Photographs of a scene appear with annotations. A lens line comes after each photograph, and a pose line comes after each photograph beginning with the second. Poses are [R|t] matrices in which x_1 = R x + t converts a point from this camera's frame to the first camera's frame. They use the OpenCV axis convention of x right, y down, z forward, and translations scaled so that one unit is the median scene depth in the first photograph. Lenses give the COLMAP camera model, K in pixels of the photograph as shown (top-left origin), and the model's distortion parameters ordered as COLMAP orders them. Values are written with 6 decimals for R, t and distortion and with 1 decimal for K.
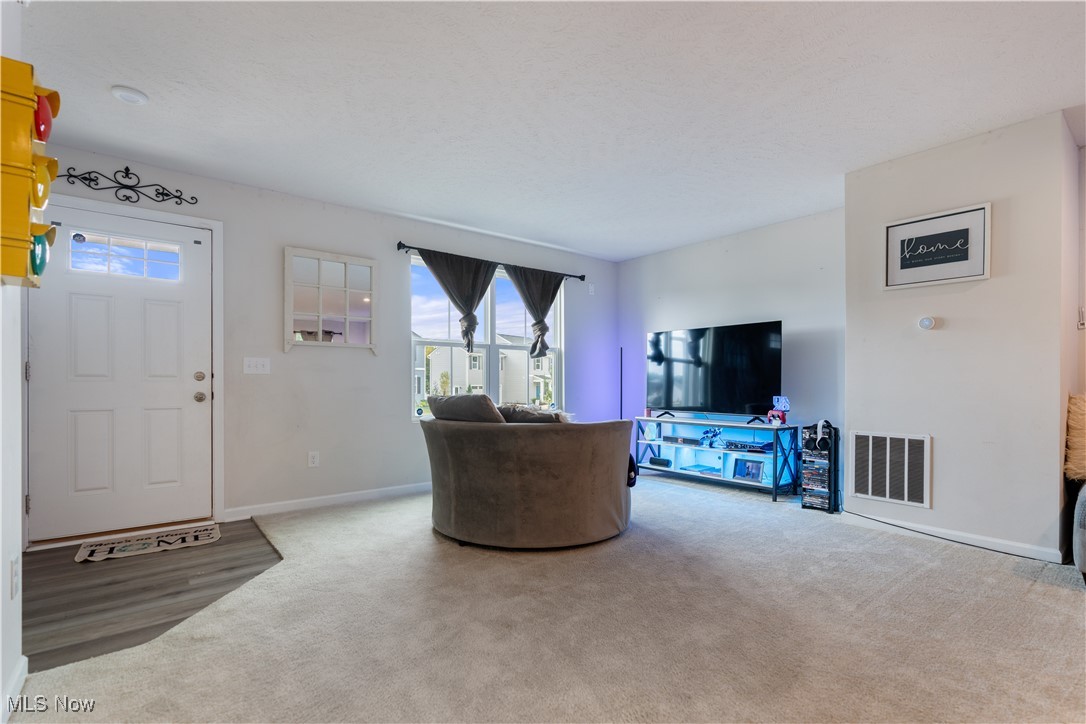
lens RADIAL K [[493.2, 0, 542.1], [0, 493.2, 369.6], [0, 0, 1]] dist [-0.000103, 0.000542]
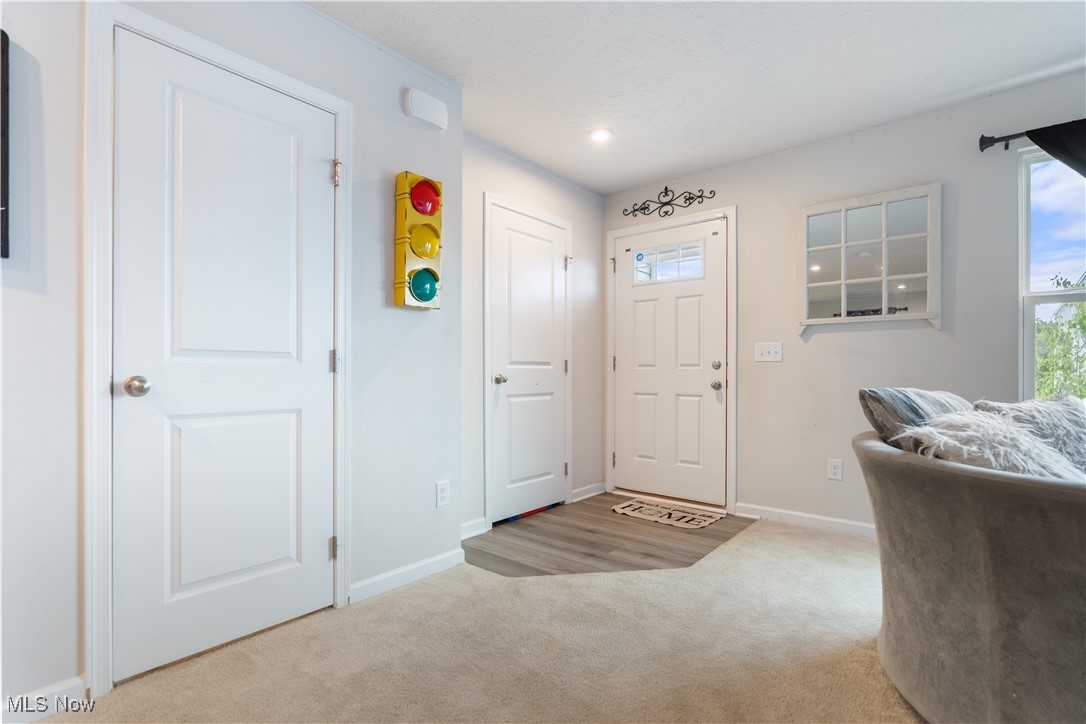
lens RADIAL K [[508.8, 0, 542.5], [0, 508.8, 365.3], [0, 0, 1]] dist [0.000904, -0.000062]
pose [[0.203480, -0.010049, -0.979027, 0.297301], [0.025971, 0.999651, -0.004863, 0.011412], [0.978734, -0.024437, 0.203670, 0.495440]]
